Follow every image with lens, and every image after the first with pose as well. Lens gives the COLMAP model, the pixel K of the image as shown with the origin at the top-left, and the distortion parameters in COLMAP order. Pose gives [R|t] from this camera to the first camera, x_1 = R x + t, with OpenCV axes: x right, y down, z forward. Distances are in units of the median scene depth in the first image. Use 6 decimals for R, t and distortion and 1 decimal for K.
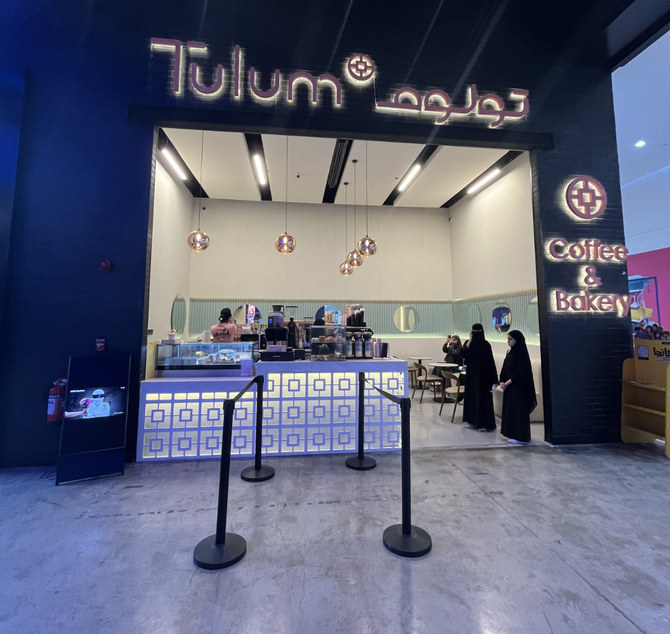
lens RADIAL K [[350.5, 0, 334.3], [0, 350.5, 292.8], [0, 0, 1]] dist [-0.022113, 0.000054]
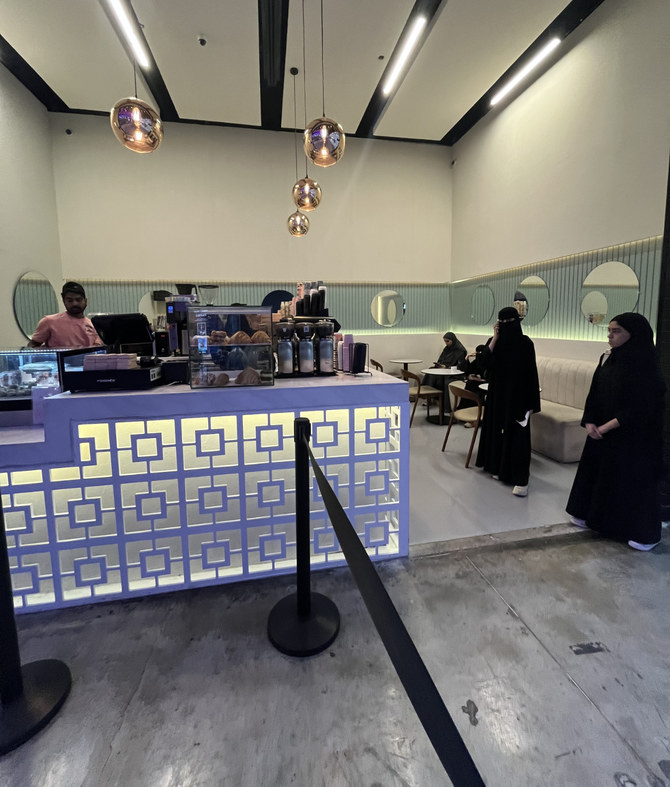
lens RADIAL K [[347.4, 0, 335.8], [0, 347.4, 356.3], [0, 0, 1]] dist [-0.004319, -0.000363]
pose [[0.996903, -0.022126, 0.075464, 0.072607], [0.007890, 0.982902, 0.183959, 0.070625], [-0.078244, -0.182794, 0.980033, 0.516590]]
